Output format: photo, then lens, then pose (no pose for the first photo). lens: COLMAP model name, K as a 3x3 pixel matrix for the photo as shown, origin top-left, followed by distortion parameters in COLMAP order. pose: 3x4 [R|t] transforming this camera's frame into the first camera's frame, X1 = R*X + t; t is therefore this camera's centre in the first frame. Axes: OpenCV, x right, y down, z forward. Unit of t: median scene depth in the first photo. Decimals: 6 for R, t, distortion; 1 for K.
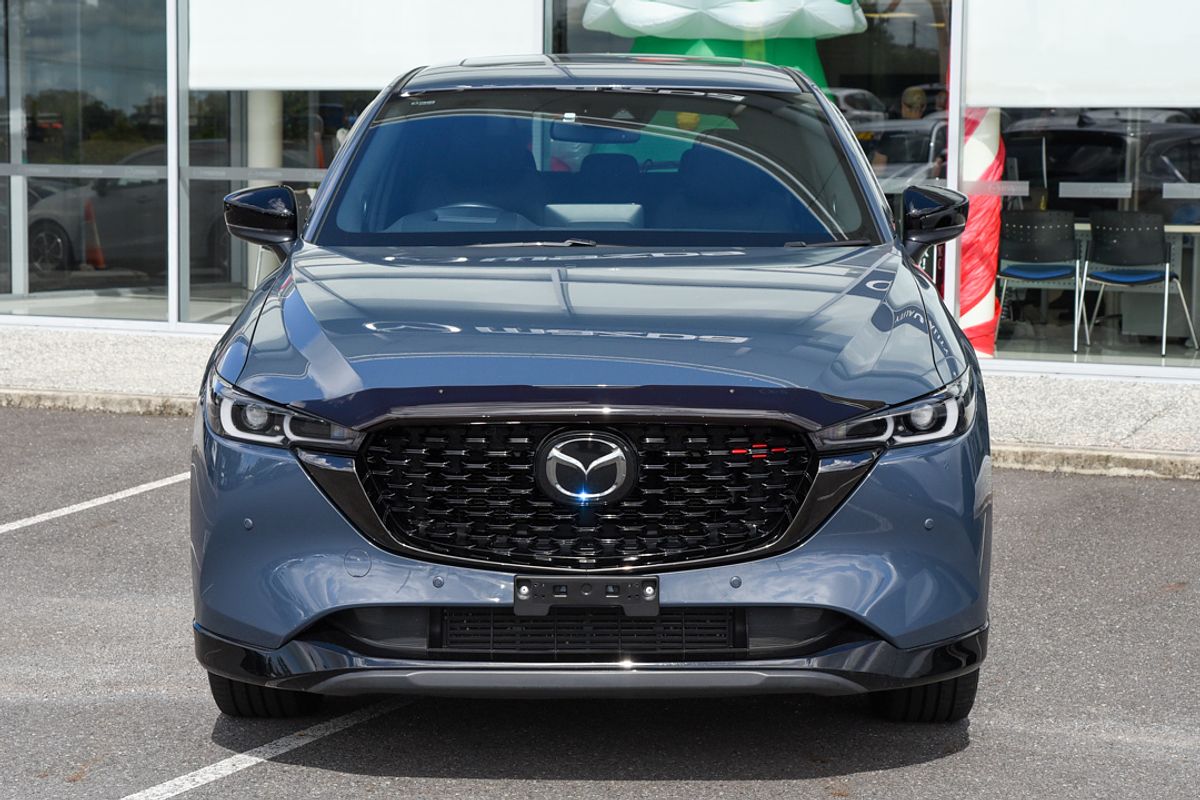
lens RADIAL K [[2013.0, 0, 600.0], [0, 2013.0, 397.7], [0, 0, 1]] dist [0.177588, 0.000000]
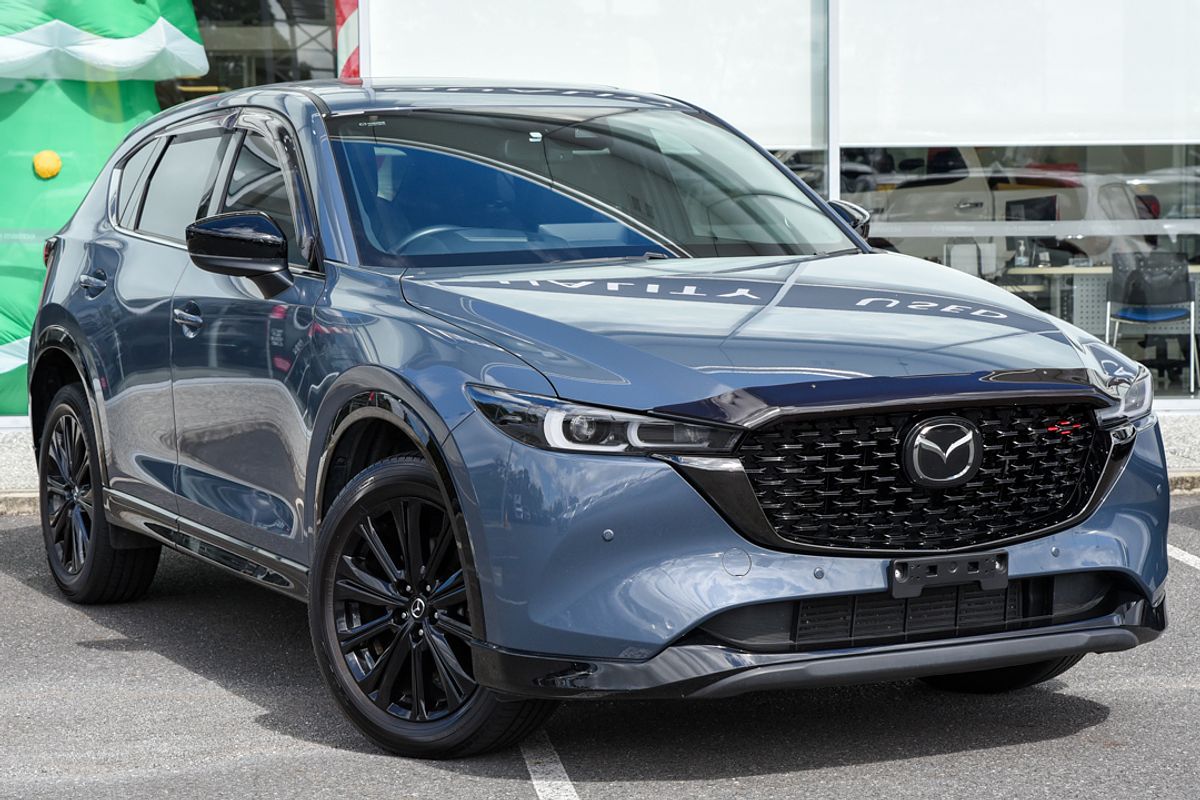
lens RADIAL K [[2133.7, 0, 599.9], [0, 2133.7, 400.7], [0, 0, 1]] dist [0.087641, 0.000000]
pose [[0.924539, -0.054738, 0.377135, -0.578991], [0.066205, 0.997653, -0.017500, 0.015663], [-0.375292, 0.041147, 0.925993, 0.037740]]
